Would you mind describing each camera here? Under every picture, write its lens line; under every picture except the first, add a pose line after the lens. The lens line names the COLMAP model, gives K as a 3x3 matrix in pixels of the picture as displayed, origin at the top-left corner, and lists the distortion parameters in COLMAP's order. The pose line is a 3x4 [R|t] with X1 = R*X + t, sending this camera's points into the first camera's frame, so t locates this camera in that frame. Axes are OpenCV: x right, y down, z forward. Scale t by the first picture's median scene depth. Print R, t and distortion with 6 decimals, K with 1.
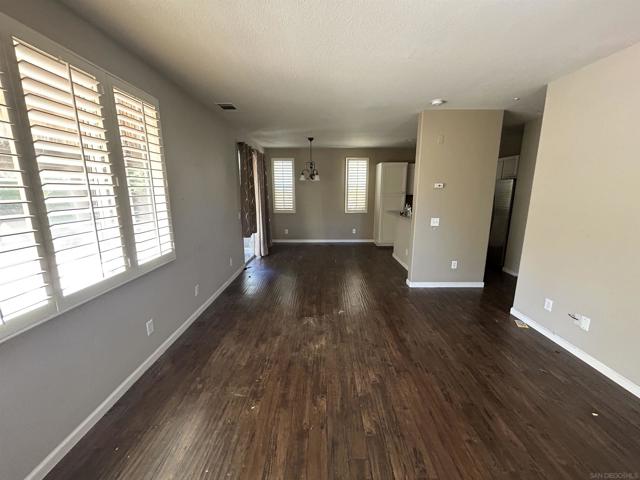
lens RADIAL K [[258.0, 0, 320.0], [0, 258.0, 239.1], [0, 0, 1]] dist [-0.003994, 0.000303]
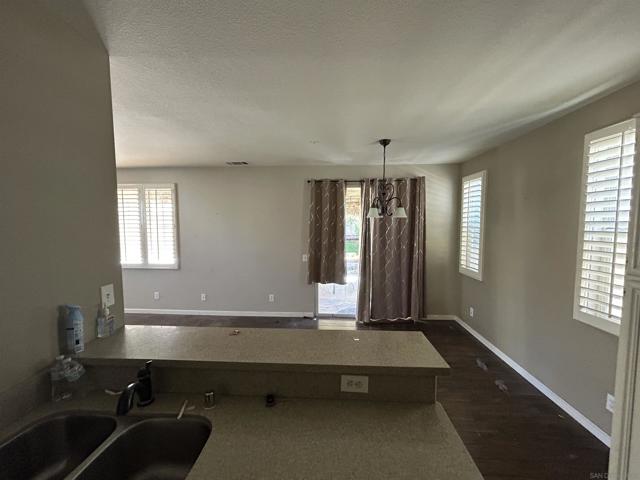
lens RADIAL K [[258.0, 0, 319.2], [0, 258.0, 240.5], [0, 0, 1]] dist [-0.003994, 0.000303]
pose [[-0.056577, 0.077995, -0.995347, 1.054451], [-0.189712, 0.977941, 0.087415, -0.422502], [0.980208, 0.193775, -0.040532, 1.874019]]
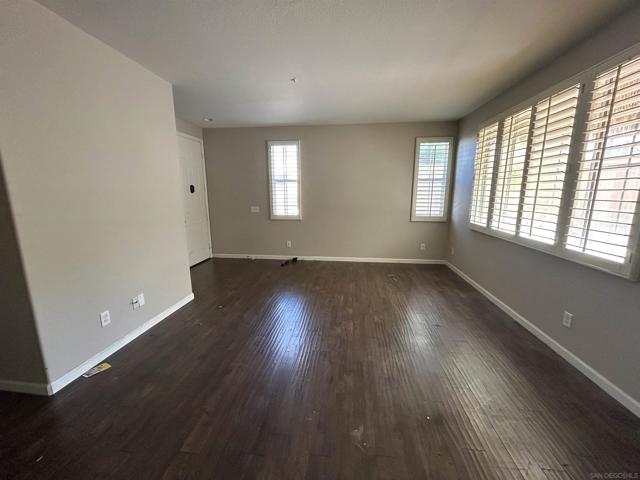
lens RADIAL K [[258.0, 0, 320.1], [0, 258.0, 237.9], [0, 0, 1]] dist [-0.003994, 0.000303]
pose [[-0.993168, -0.017491, 0.115372, 0.121160], [0.025531, 0.932175, 0.361106, -0.254242], [-0.113863, 0.361585, -0.925360, 1.555859]]
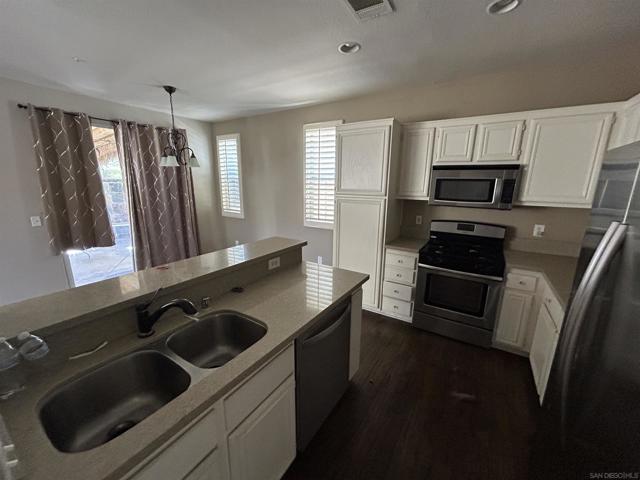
lens RADIAL K [[258.0, 0, 322.9], [0, 258.0, 240.2], [0, 0, 1]] dist [-0.003994, 0.000303]
pose [[0.851777, 0.130855, -0.507299, 1.117966], [-0.115178, 0.991387, 0.062333, -0.291151], [0.511086, 0.005336, 0.859513, 1.416079]]
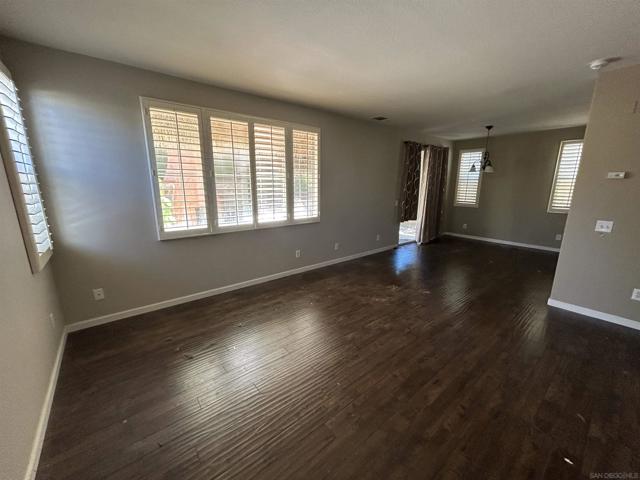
lens RADIAL K [[258.0, 0, 320.0], [0, 258.0, 239.7], [0, 0, 1]] dist [-0.003994, 0.000303]
pose [[0.638190, 0.171436, -0.750548, 0.686509], [-0.152705, 0.983710, 0.094849, 0.031888], [0.754582, 0.054081, 0.653973, -0.090005]]
